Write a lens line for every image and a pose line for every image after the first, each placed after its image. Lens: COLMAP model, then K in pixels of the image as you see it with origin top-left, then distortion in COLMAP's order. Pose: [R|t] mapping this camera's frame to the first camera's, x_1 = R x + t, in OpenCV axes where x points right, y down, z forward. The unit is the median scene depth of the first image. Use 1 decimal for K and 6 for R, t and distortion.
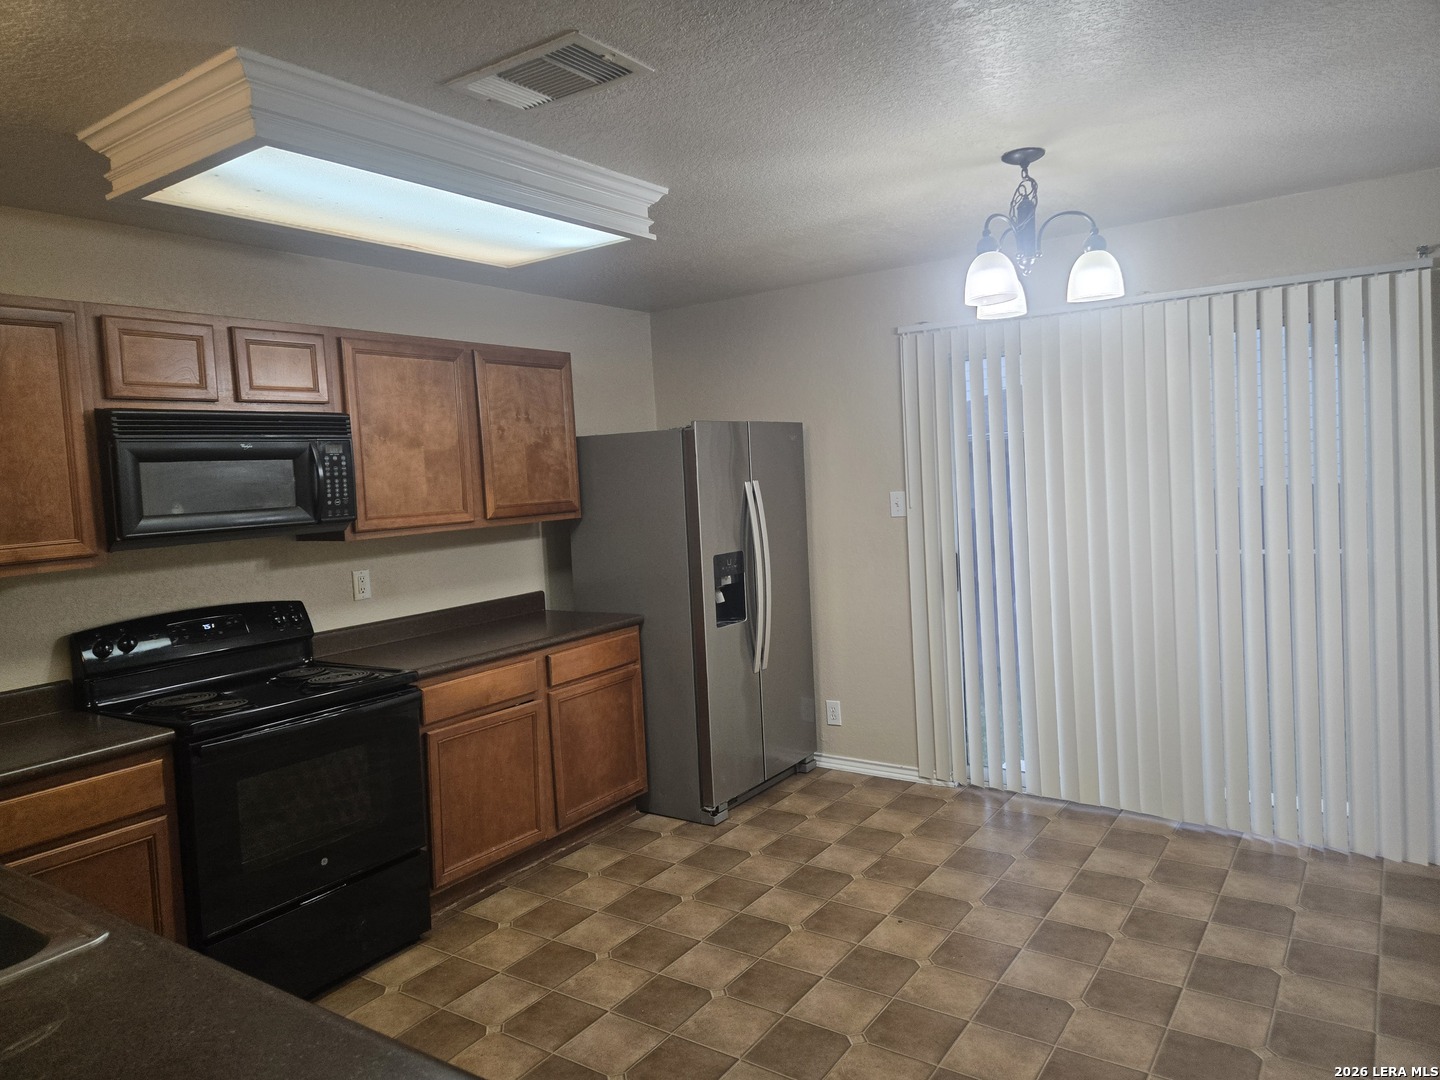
lens RADIAL K [[961.8, 0, 729.4], [0, 961.8, 531.1], [0, 0, 1]] dist [0.061282, -0.048912]
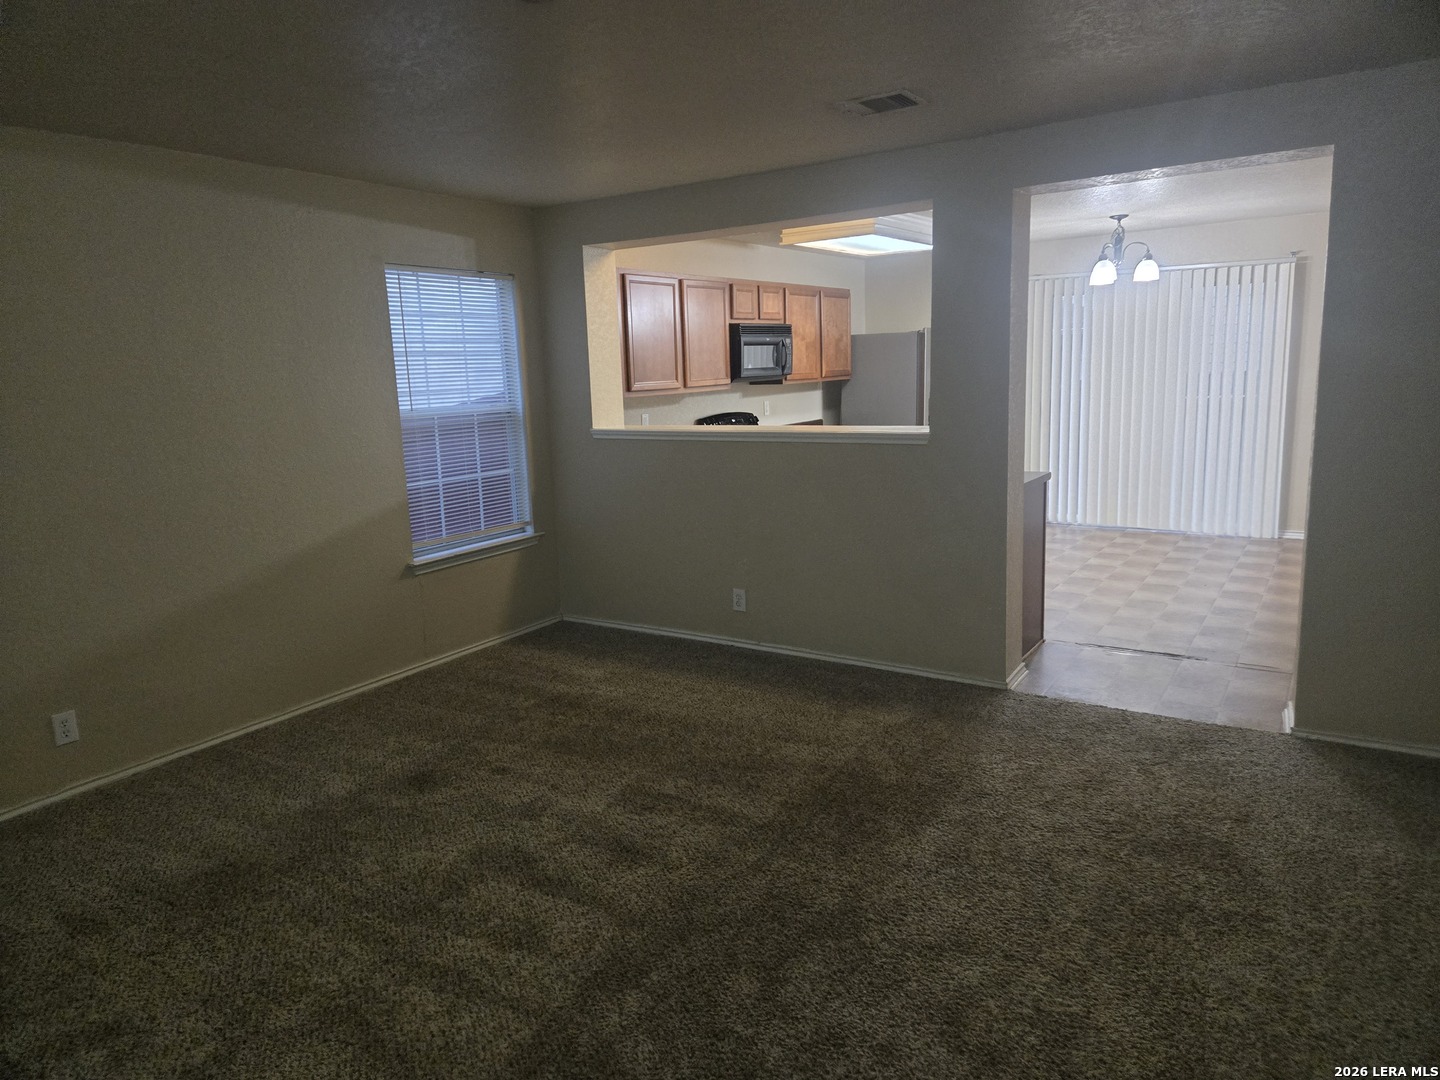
lens RADIAL K [[961.8, 0, 709.8], [0, 961.8, 543.0], [0, 0, 1]] dist [0.061282, -0.048912]
pose [[0.999731, 0.012348, 0.019640, -0.609349], [-0.014640, 0.992524, 0.121168, 0.105082], [-0.017997, -0.121423, 0.992438, -1.190619]]
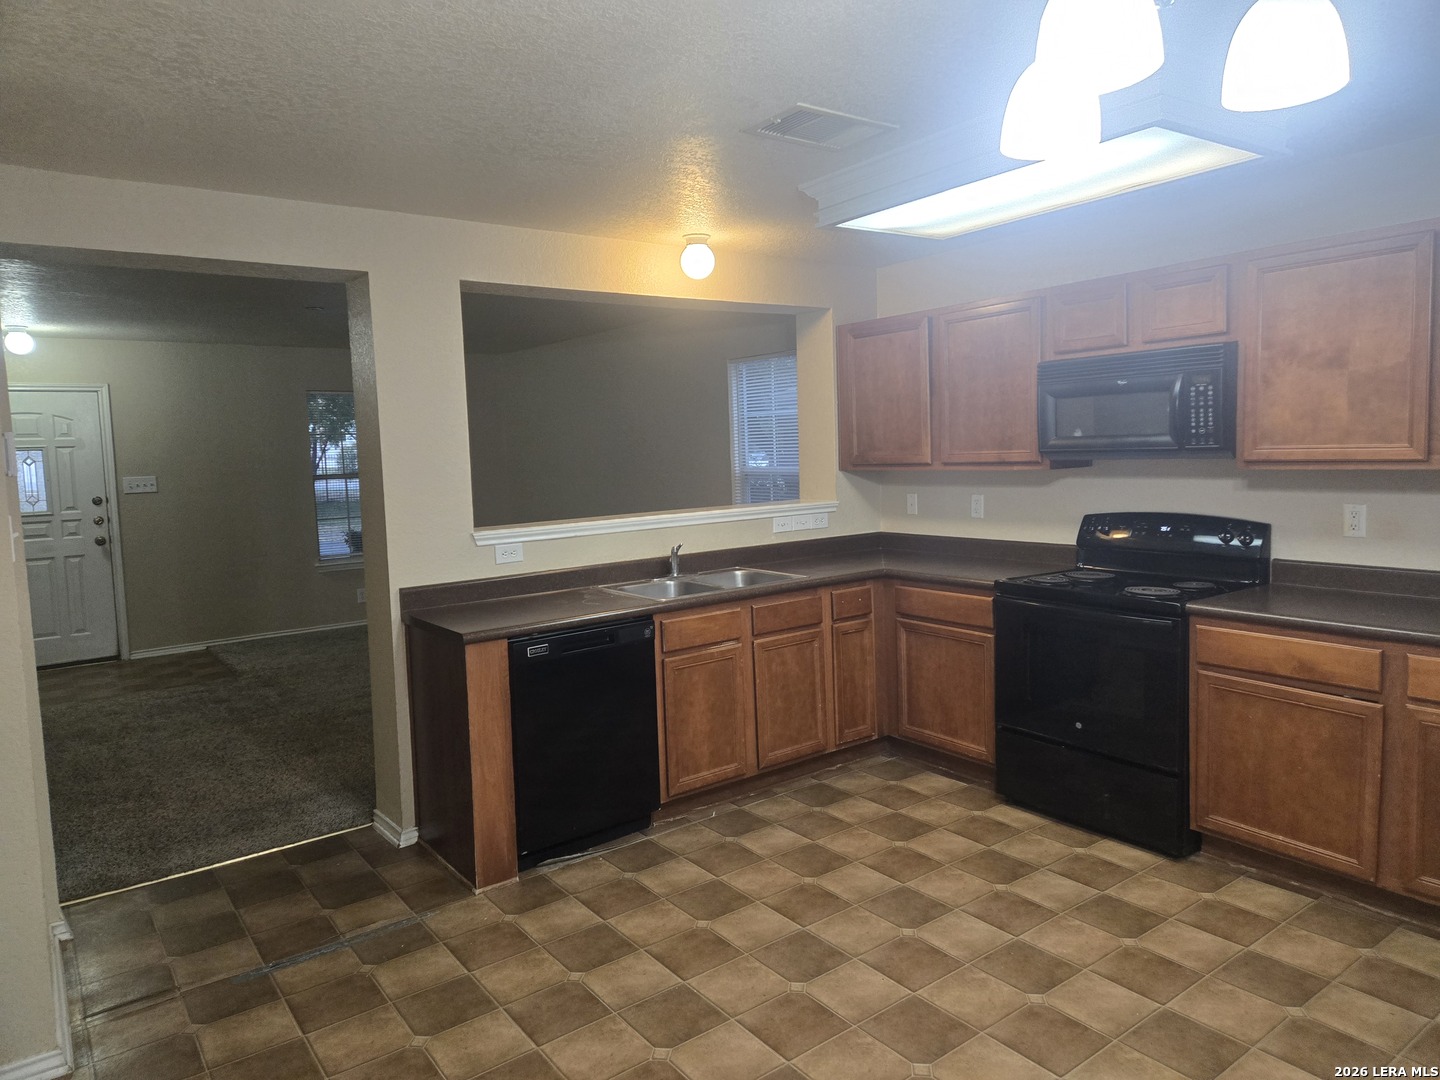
lens RADIAL K [[961.8, 0, 723.7], [0, 961.8, 530.8], [0, 0, 1]] dist [0.061282, -0.048912]
pose [[-0.326260, 0.154314, -0.932599, 0.741574], [-0.002979, 0.986412, 0.164261, -0.092611], [0.945275, 0.056370, -0.321368, 0.843949]]
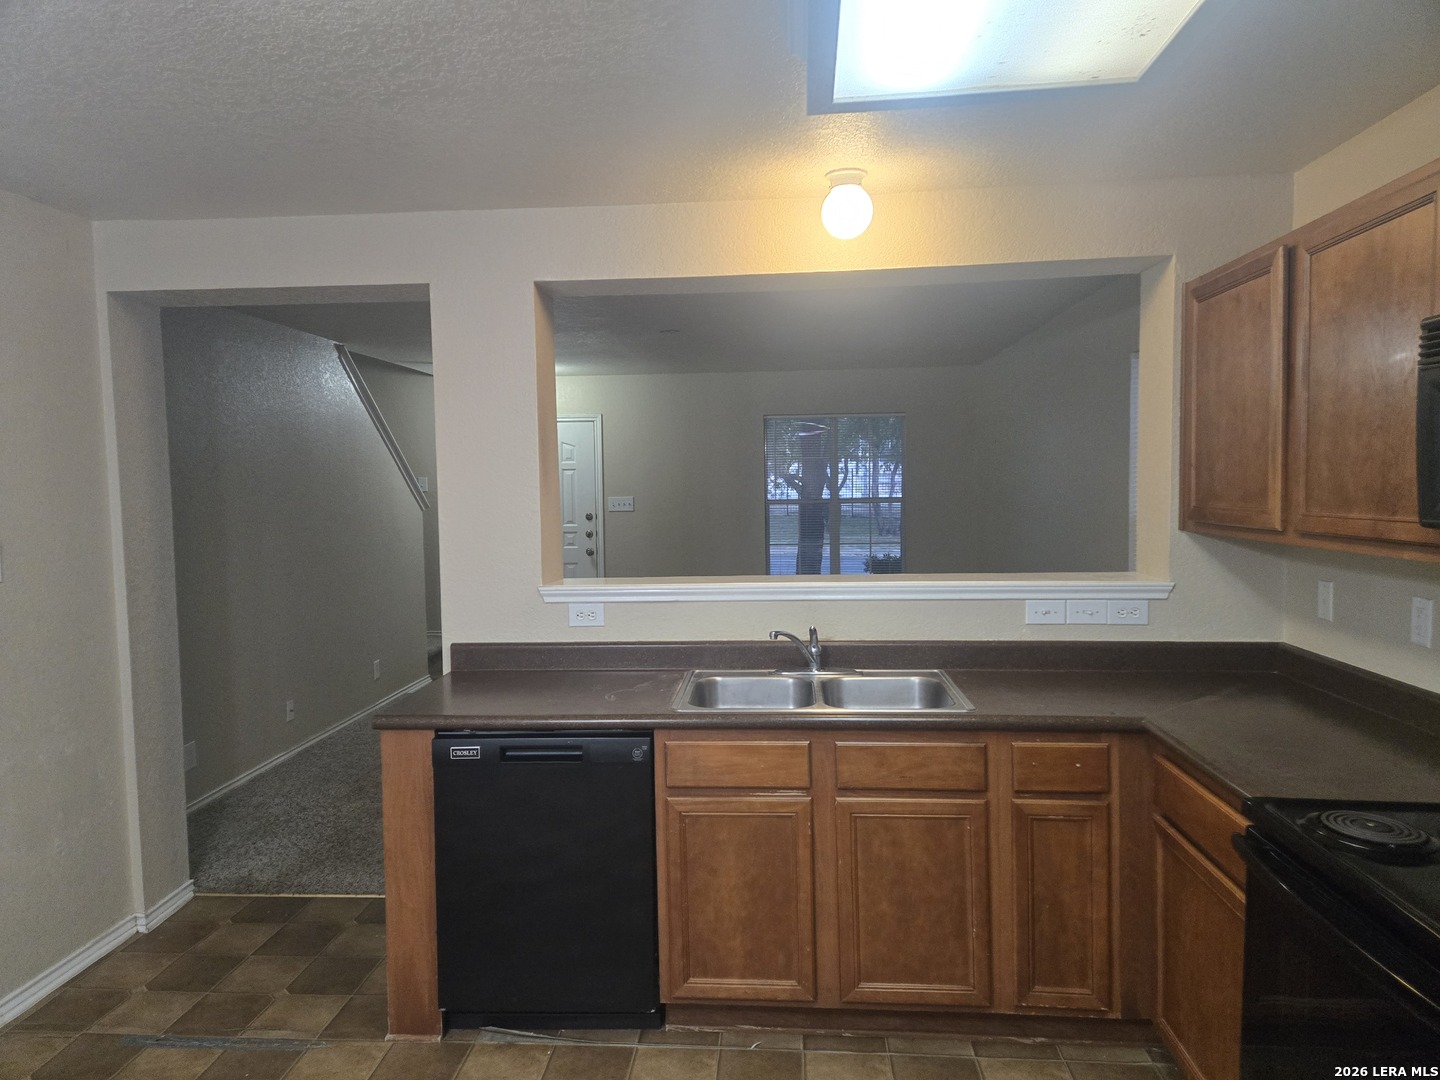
lens RADIAL K [[961.8, 0, 709.6], [0, 961.8, 534.9], [0, 0, 1]] dist [0.061282, -0.048912]
pose [[-0.872638, 0.100815, -0.477849, 0.081312], [0.039120, 0.989746, 0.137375, -0.075031], [0.486799, 0.101185, -0.867634, 1.087904]]
